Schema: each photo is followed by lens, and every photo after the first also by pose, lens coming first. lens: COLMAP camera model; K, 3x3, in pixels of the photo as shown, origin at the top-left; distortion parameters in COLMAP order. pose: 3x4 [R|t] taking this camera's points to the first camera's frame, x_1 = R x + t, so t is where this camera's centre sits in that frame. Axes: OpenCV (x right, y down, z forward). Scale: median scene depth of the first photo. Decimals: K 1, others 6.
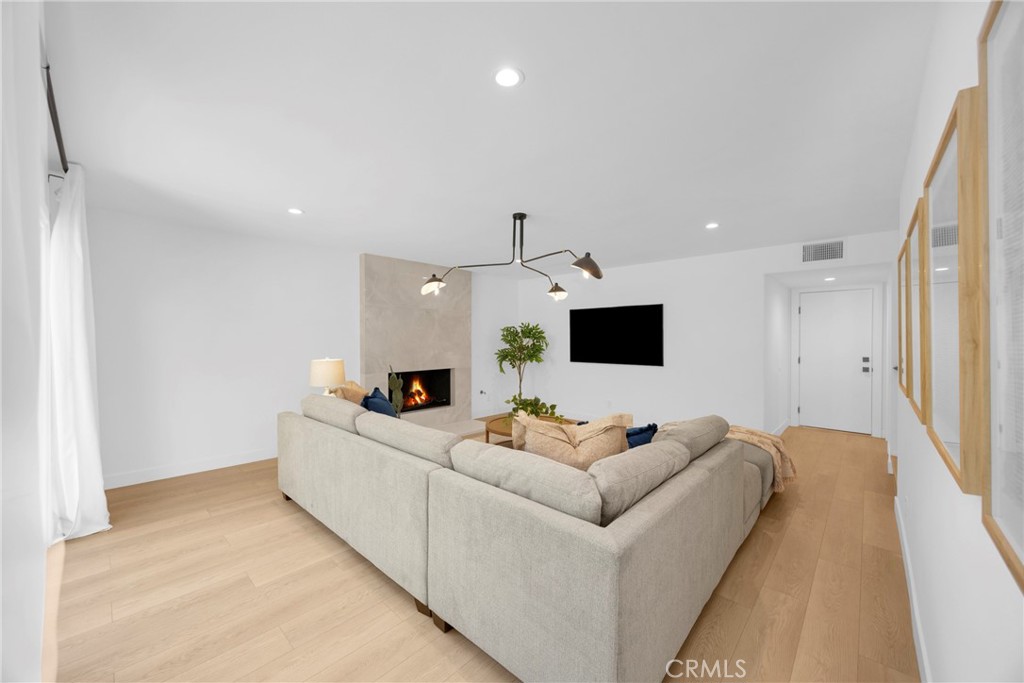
lens RADIAL K [[389.3, 0, 506.3], [0, 389.3, 341.6], [0, 0, 1]] dist [0.003759, 0.000100]
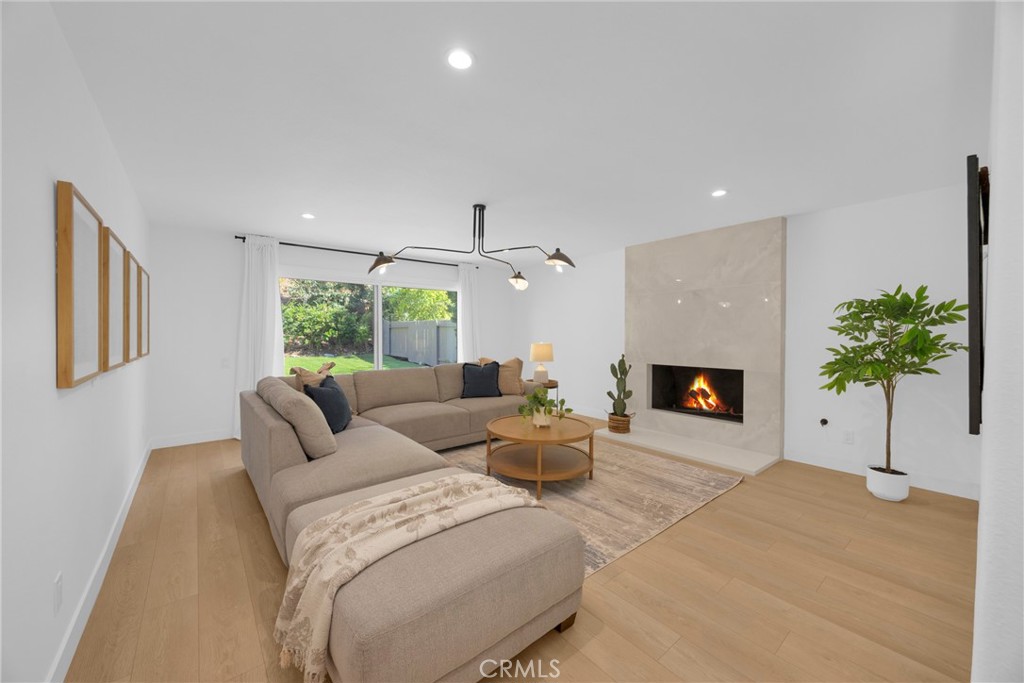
lens RADIAL K [[389.3, 0, 515.1], [0, 389.3, 336.3], [0, 0, 1]] dist [0.003759, 0.000100]
pose [[-0.132315, 0.016094, -0.991077, 0.622731], [-0.008806, 0.999810, 0.017411, 0.001884], [0.991169, 0.011031, -0.132148, 0.724541]]
